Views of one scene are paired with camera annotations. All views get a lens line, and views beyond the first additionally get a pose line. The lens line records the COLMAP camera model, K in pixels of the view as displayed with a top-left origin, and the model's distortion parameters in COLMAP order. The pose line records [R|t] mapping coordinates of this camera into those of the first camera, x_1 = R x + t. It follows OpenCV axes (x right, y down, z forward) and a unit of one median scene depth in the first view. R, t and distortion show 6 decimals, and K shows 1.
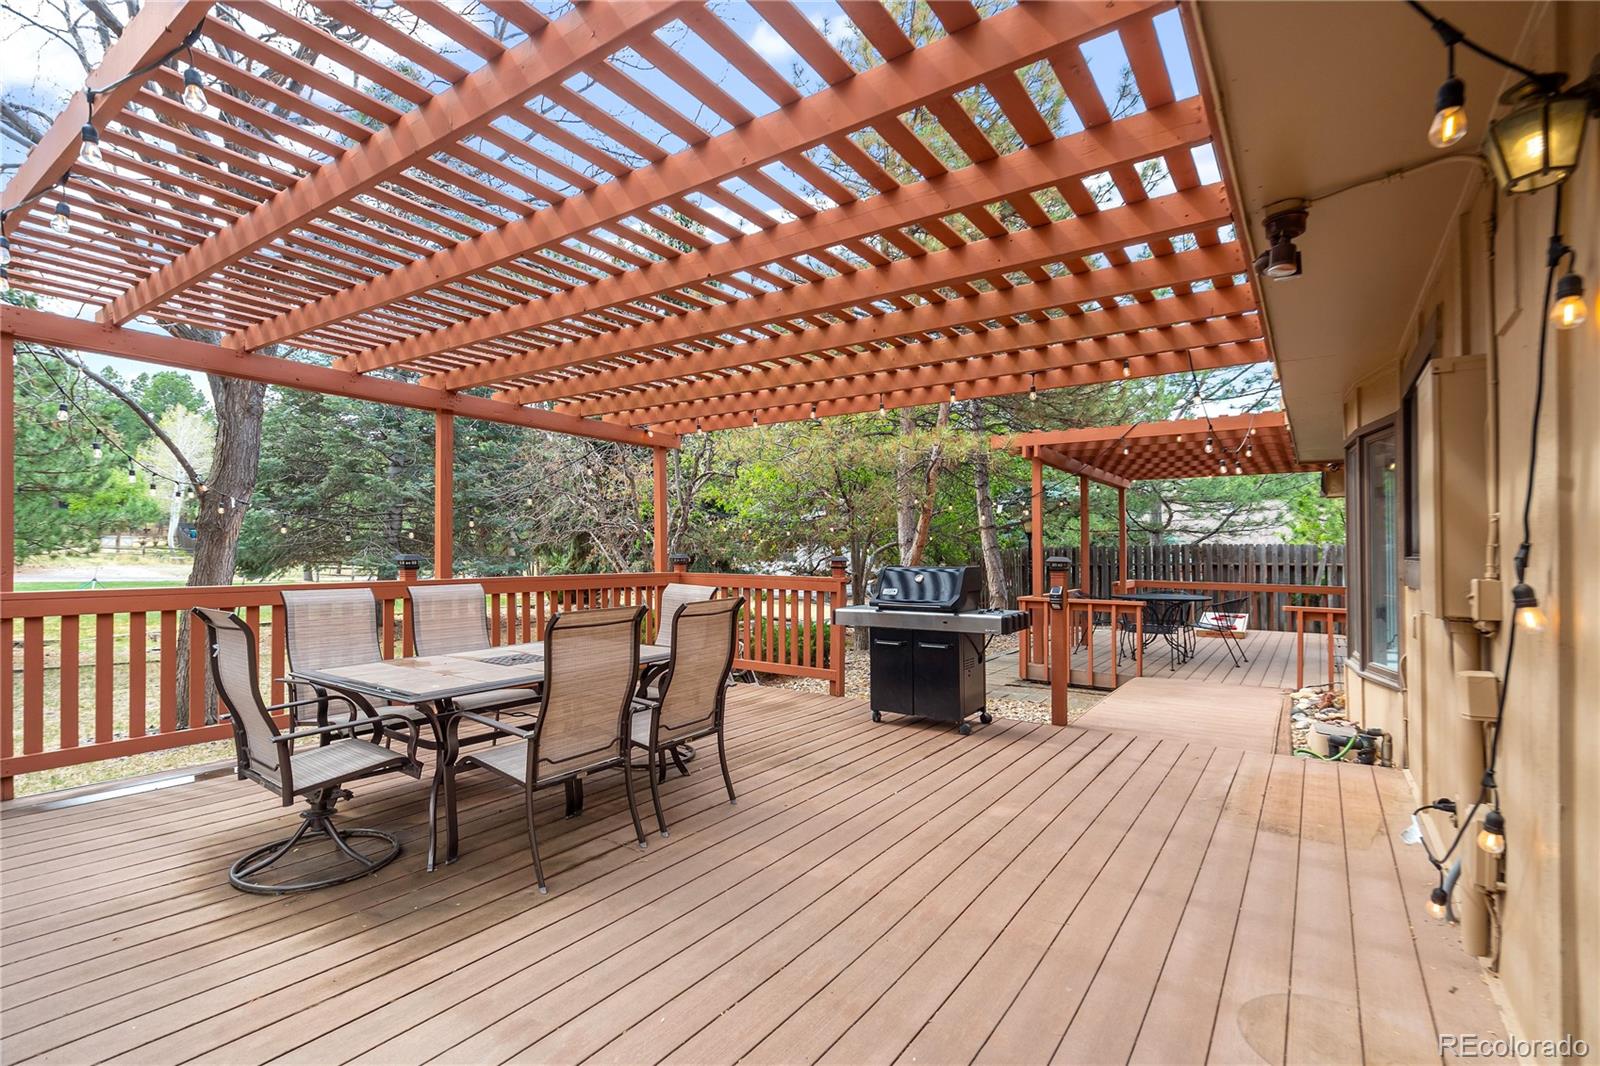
lens RADIAL K [[734.9, 0, 794.7], [0, 734.9, 544.3], [0, 0, 1]] dist [0.000374, 0.001698]
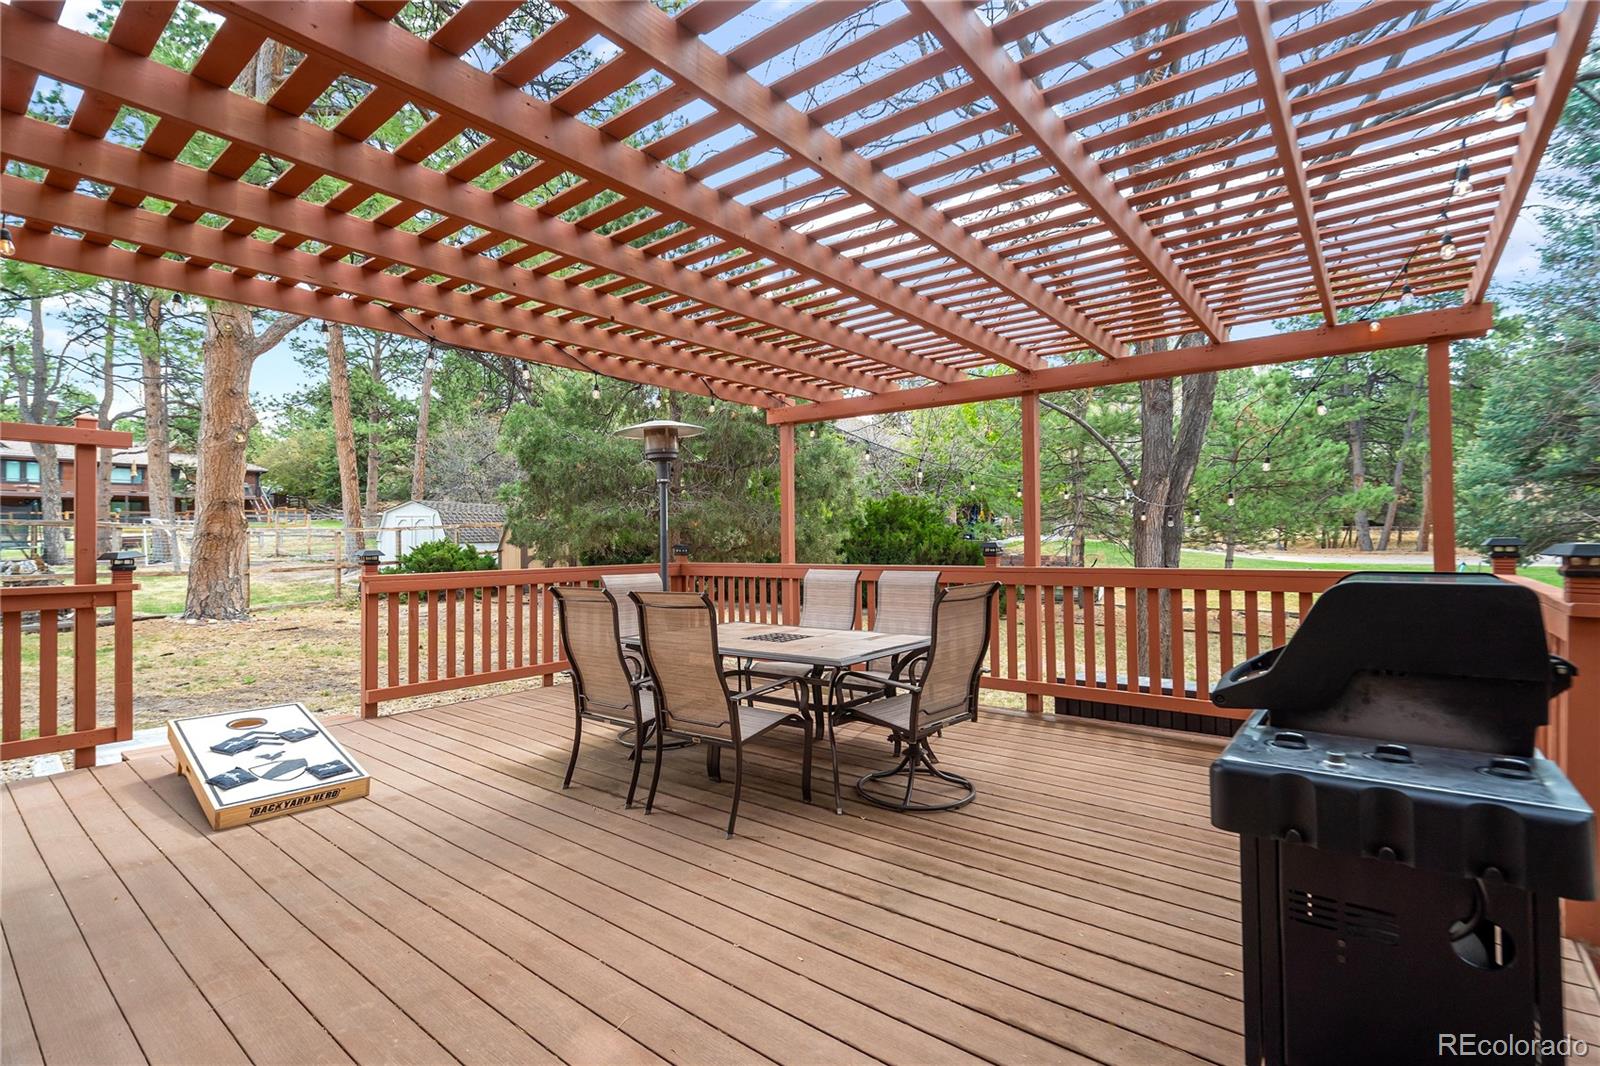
lens RADIAL K [[734.9, 0, 802.5], [0, 734.9, 532.9], [0, 0, 1]] dist [0.000374, 0.001698]
pose [[-0.061716, -0.013751, -0.997999, 0.794008], [0.023598, 0.999605, -0.015233, 0.015424], [0.997815, -0.024490, -0.061368, 1.188900]]
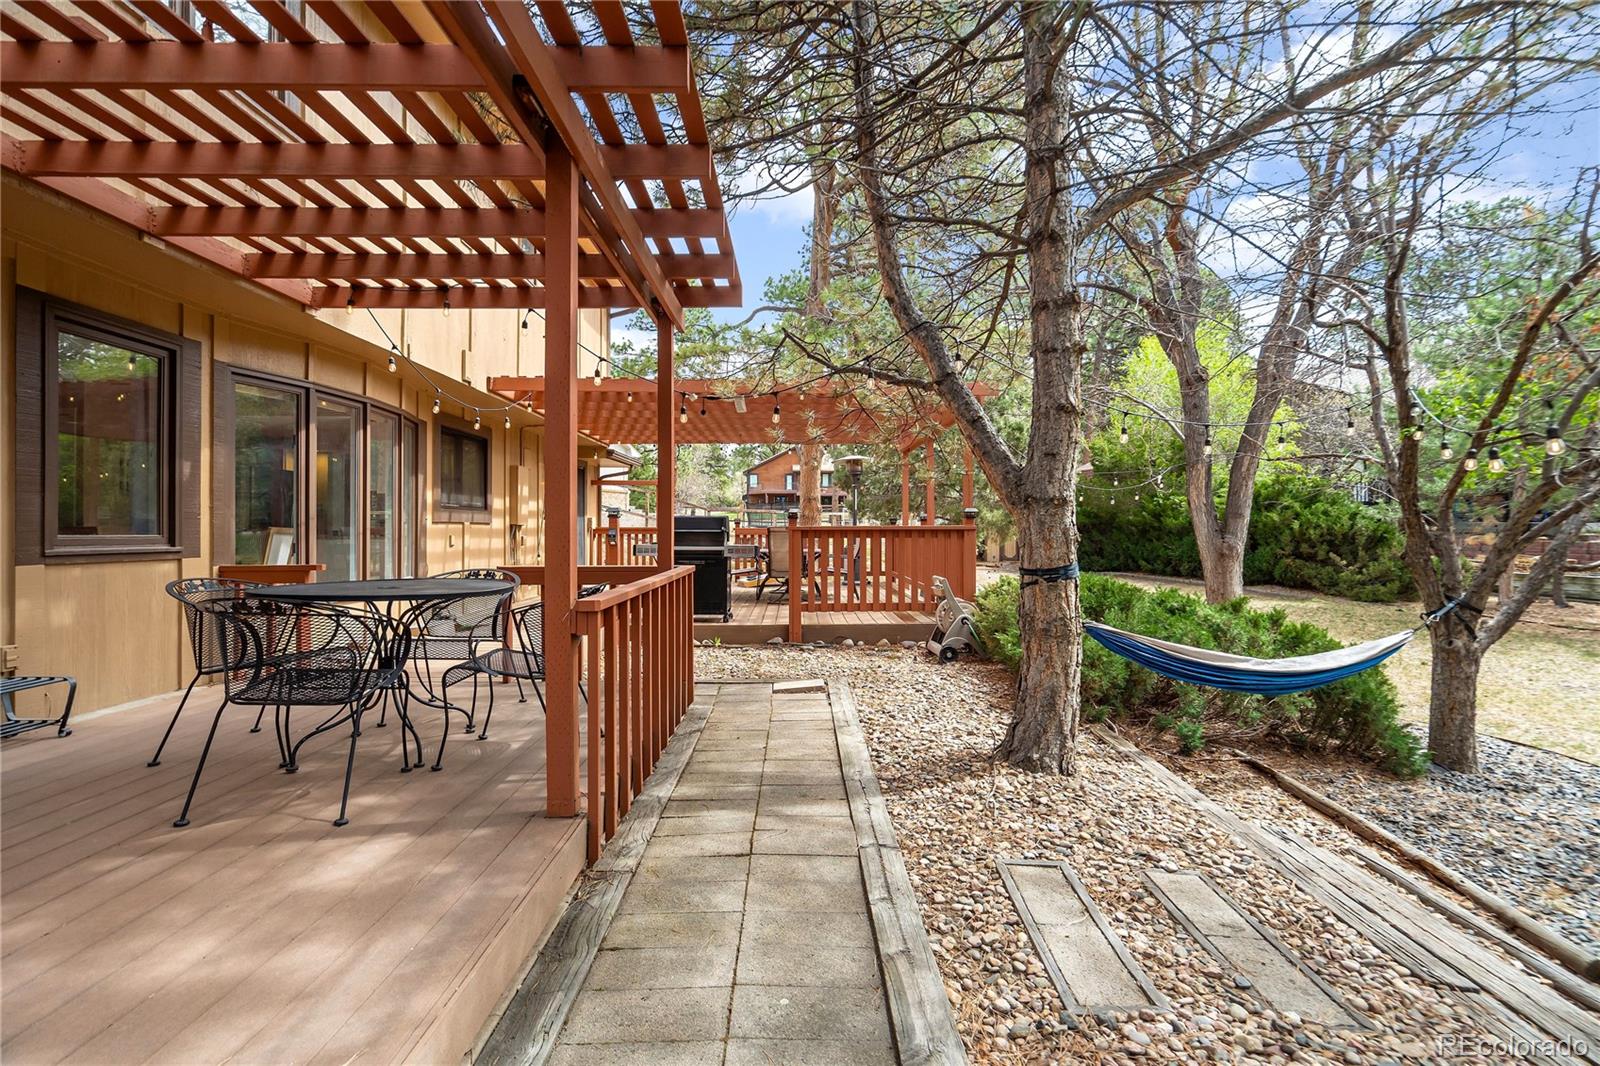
lens RADIAL K [[734.9, 0, 790.9], [0, 734.9, 523.2], [0, 0, 1]] dist [0.000374, 0.001698]
pose [[-0.811602, -0.007326, -0.584165, 1.437300], [0.005468, 0.999782, -0.020136, 0.116567], [0.584185, -0.019537, -0.811385, 3.626024]]
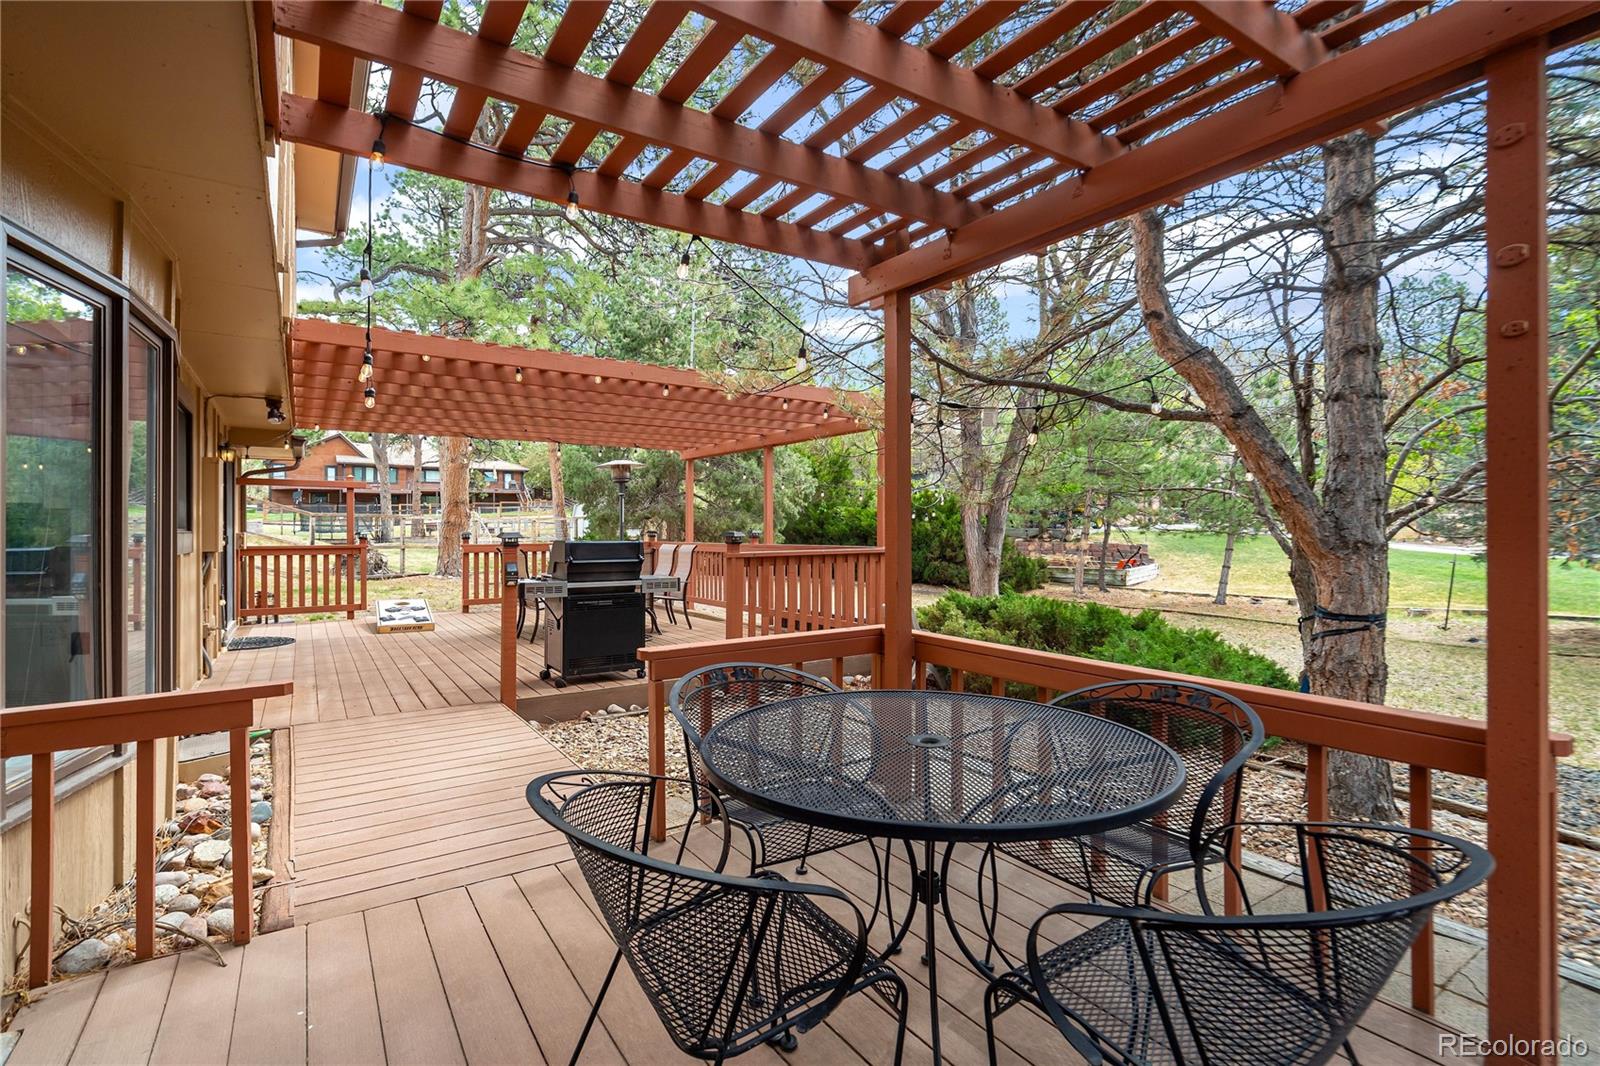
lens RADIAL K [[734.9, 0, 803.7], [0, 734.9, 536.3], [0, 0, 1]] dist [0.000374, 0.001698]
pose [[-0.352317, 0.008547, -0.935842, 1.771536], [0.016738, 0.999856, 0.002830, 0.040089], [0.935731, -0.014667, -0.352410, 2.669156]]
